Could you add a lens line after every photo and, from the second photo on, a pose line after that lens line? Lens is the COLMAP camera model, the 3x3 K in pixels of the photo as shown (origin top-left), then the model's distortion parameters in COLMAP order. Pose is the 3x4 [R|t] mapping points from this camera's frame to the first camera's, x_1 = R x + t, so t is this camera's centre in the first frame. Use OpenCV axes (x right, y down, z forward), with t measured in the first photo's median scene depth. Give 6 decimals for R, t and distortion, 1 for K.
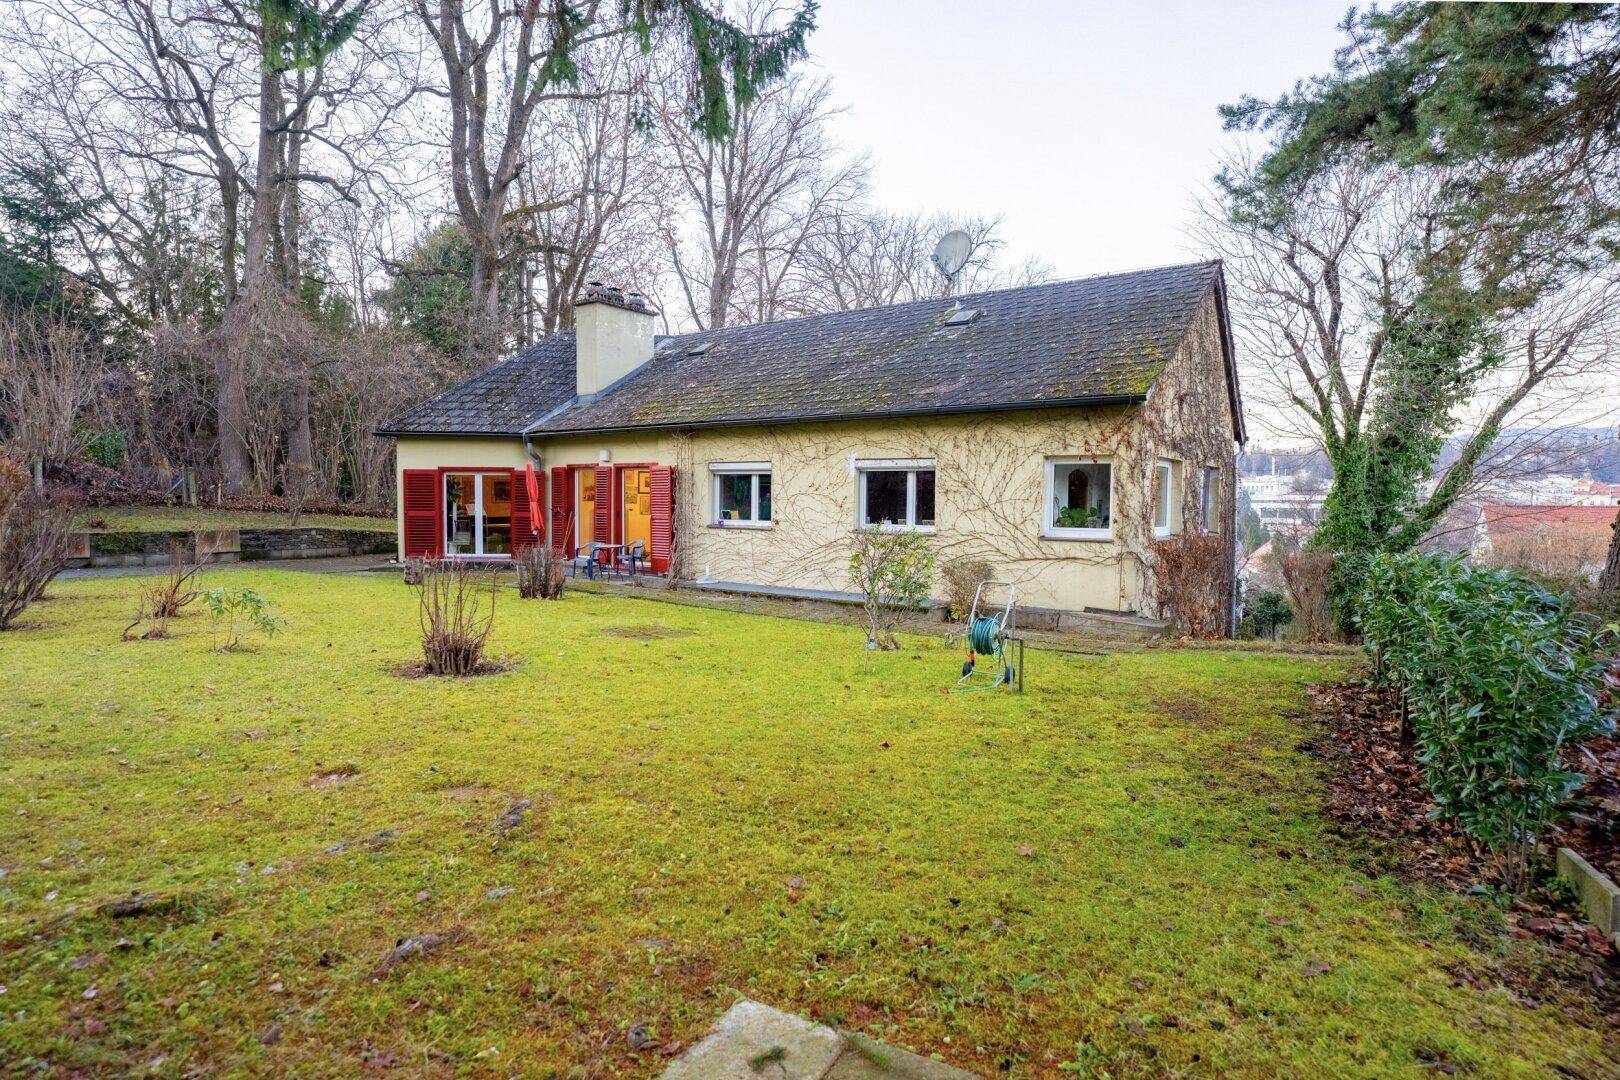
lens RADIAL K [[907.8, 0, 812.7], [0, 907.8, 541.9], [0, 0, 1]] dist [-0.048088, 0.038669]
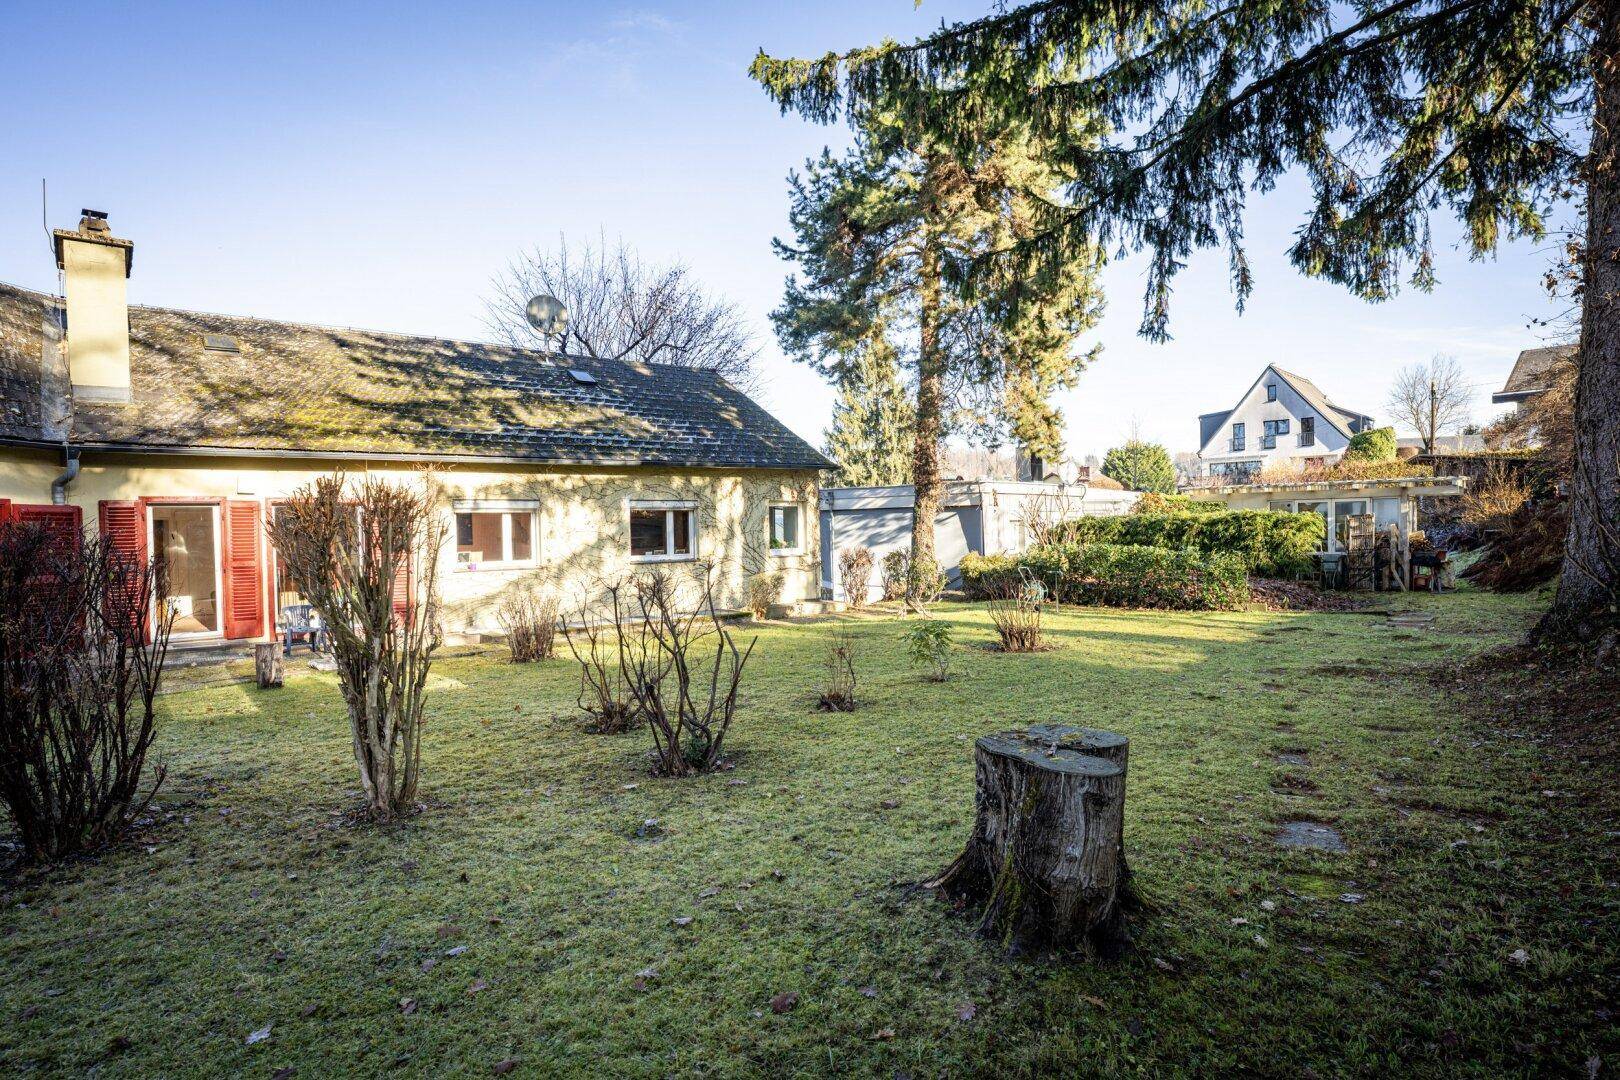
lens RADIAL K [[907.8, 0, 812.7], [0, 907.8, 541.9], [0, 0, 1]] dist [-0.048088, 0.038669]
pose [[0.208214, 0.005907, 0.978066, -0.997233], [0.105219, 0.994043, -0.028403, 0.020069], [-0.972407, 0.108825, 0.206352, 0.512194]]
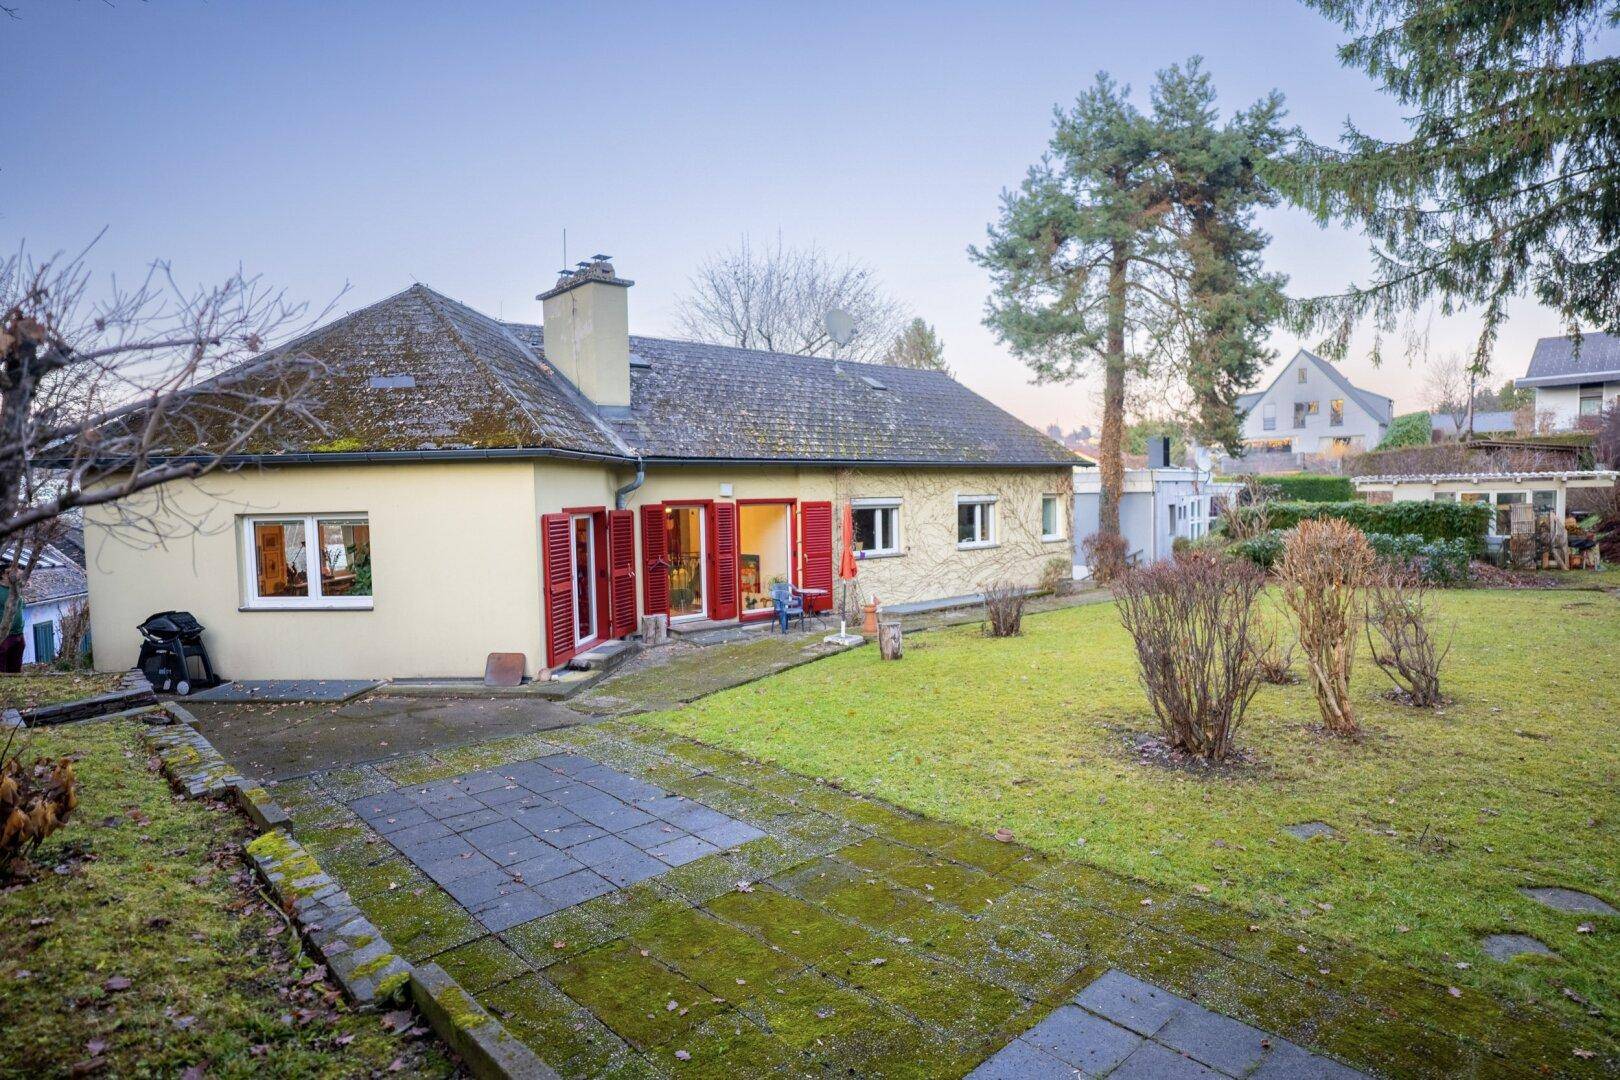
lens RADIAL K [[907.8, 0, 812.7], [0, 907.8, 541.9], [0, 0, 1]] dist [-0.048088, 0.038669]
pose [[0.157188, -0.031755, 0.987058, -1.255249], [0.107889, 0.994053, 0.014799, -0.062313], [-0.981658, 0.104166, 0.159679, 0.956658]]
